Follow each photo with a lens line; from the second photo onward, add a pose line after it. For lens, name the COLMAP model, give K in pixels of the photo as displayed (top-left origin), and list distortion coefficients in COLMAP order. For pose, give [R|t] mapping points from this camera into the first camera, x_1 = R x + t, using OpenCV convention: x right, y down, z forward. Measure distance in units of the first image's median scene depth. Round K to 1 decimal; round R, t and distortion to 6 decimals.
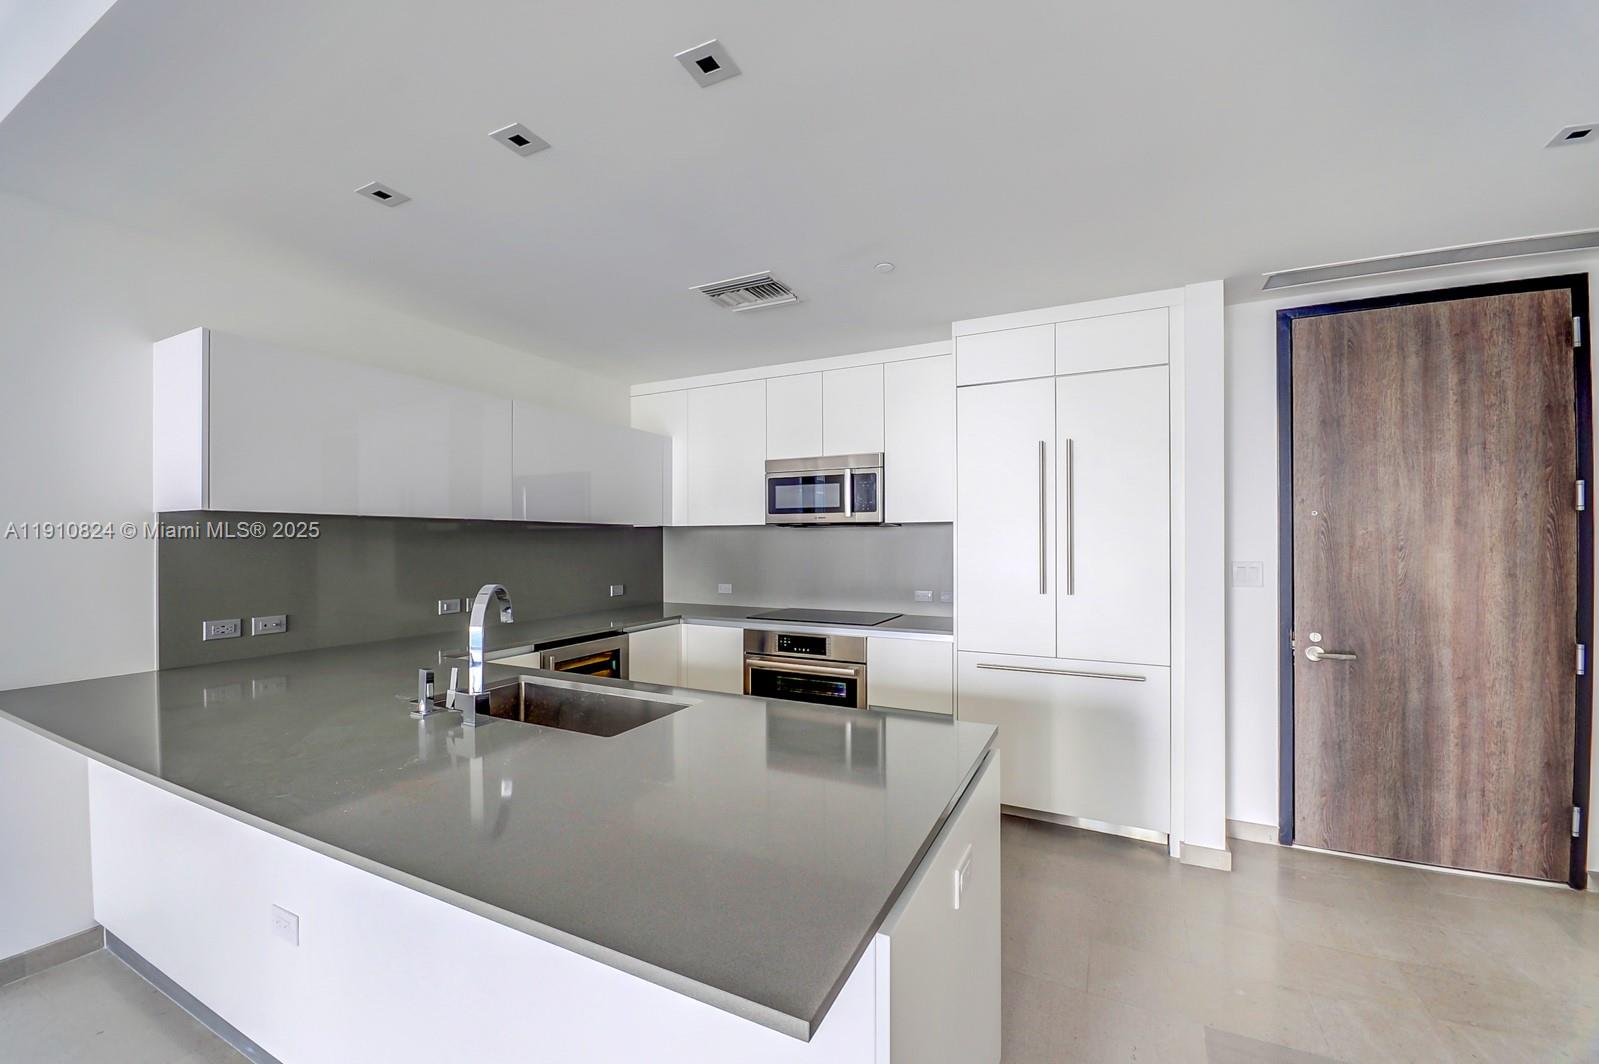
lens RADIAL K [[656.8, 0, 812.2], [0, 656.8, 546.8], [0, 0, 1]] dist [-0.001219, -0.000263]
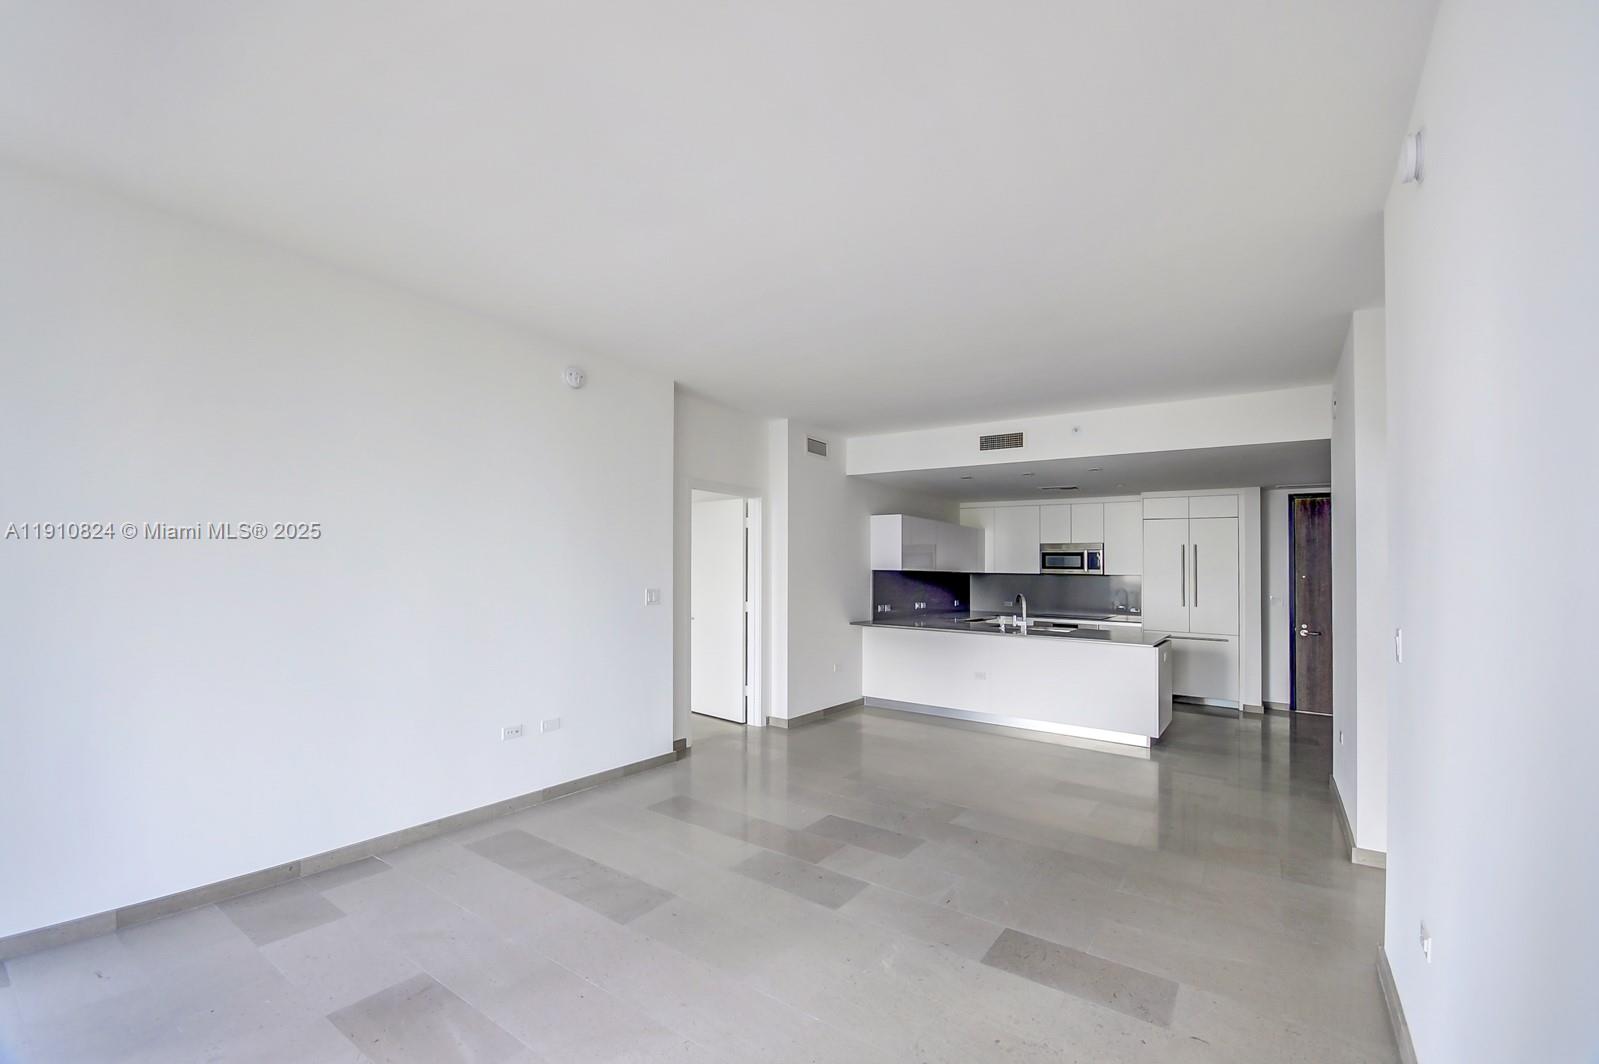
lens RADIAL K [[662.1, 0, 764.0], [0, 662.1, 557.2], [0, 0, 1]] dist [-0.009378, 0.000012]
pose [[0.976548, 0.013663, -0.214865, -0.532207], [-0.019514, 0.999494, -0.025132, -0.016811], [0.214413, 0.028735, 0.976320, -1.428054]]
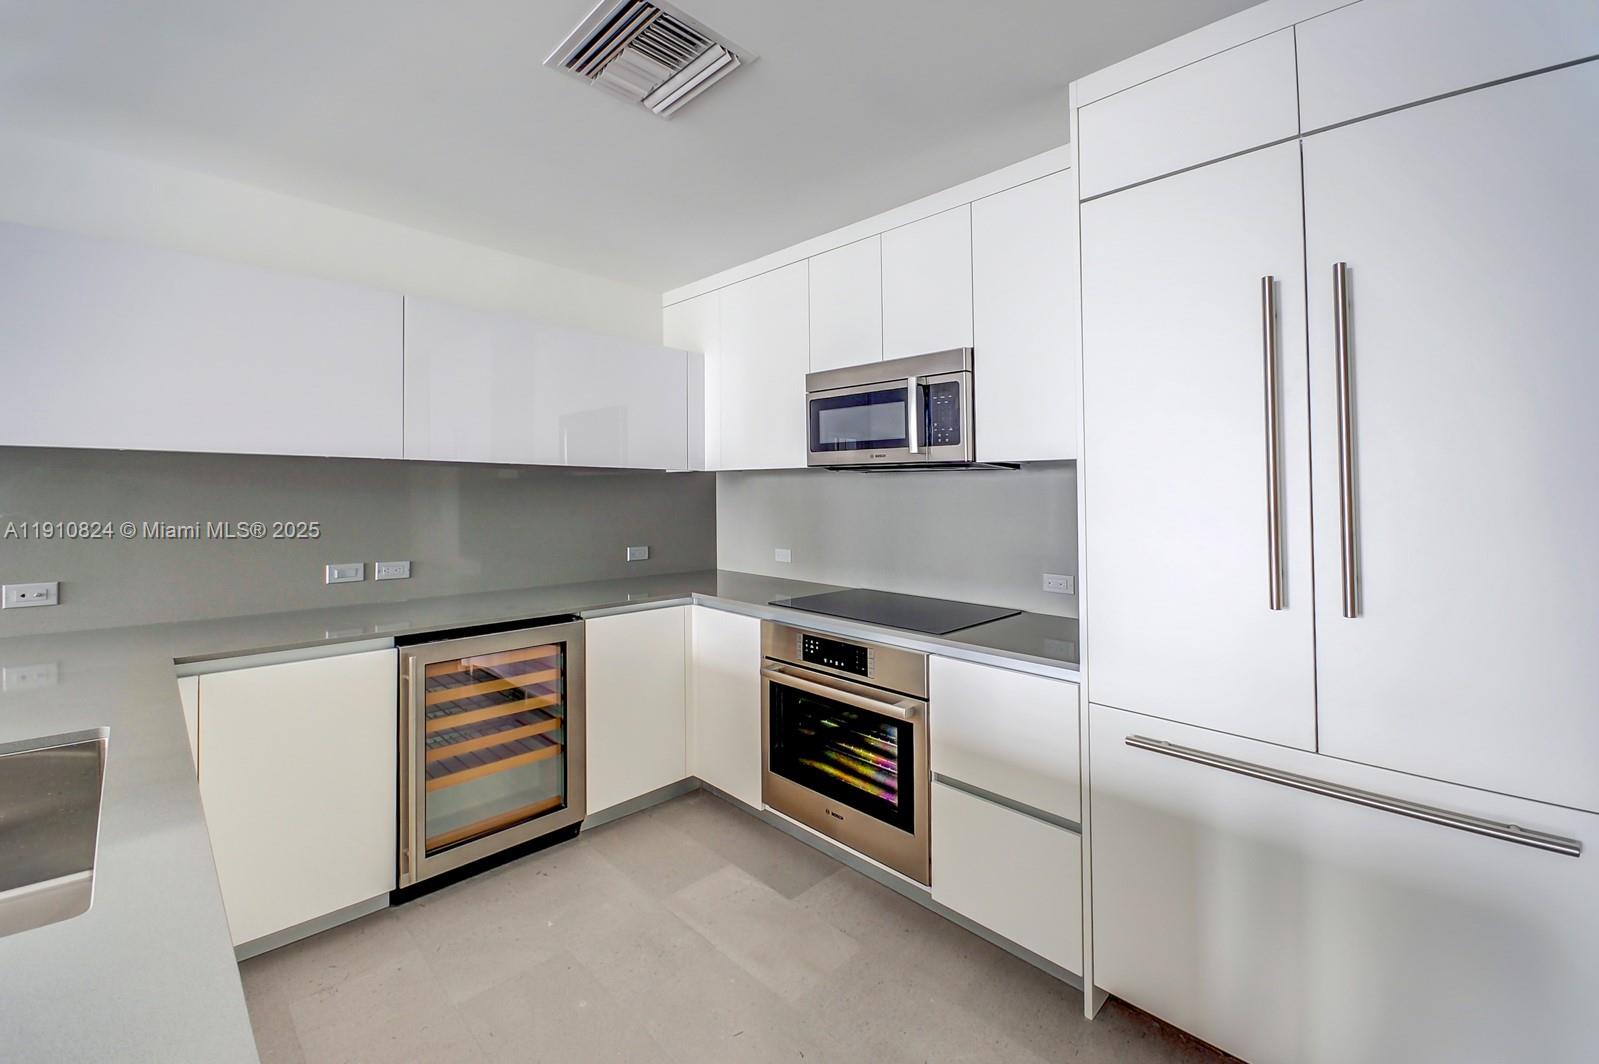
lens RADIAL K [[654.8, 0, 782.7], [0, 654.8, 477.7], [0, 0, 1]] dist [0.001500, 0.000130]
pose [[0.935068, -0.001860, -0.354465, 0.161396], [-0.007774, 0.999638, -0.025754, -0.005639], [0.354384, 0.026837, 0.934715, 0.378501]]
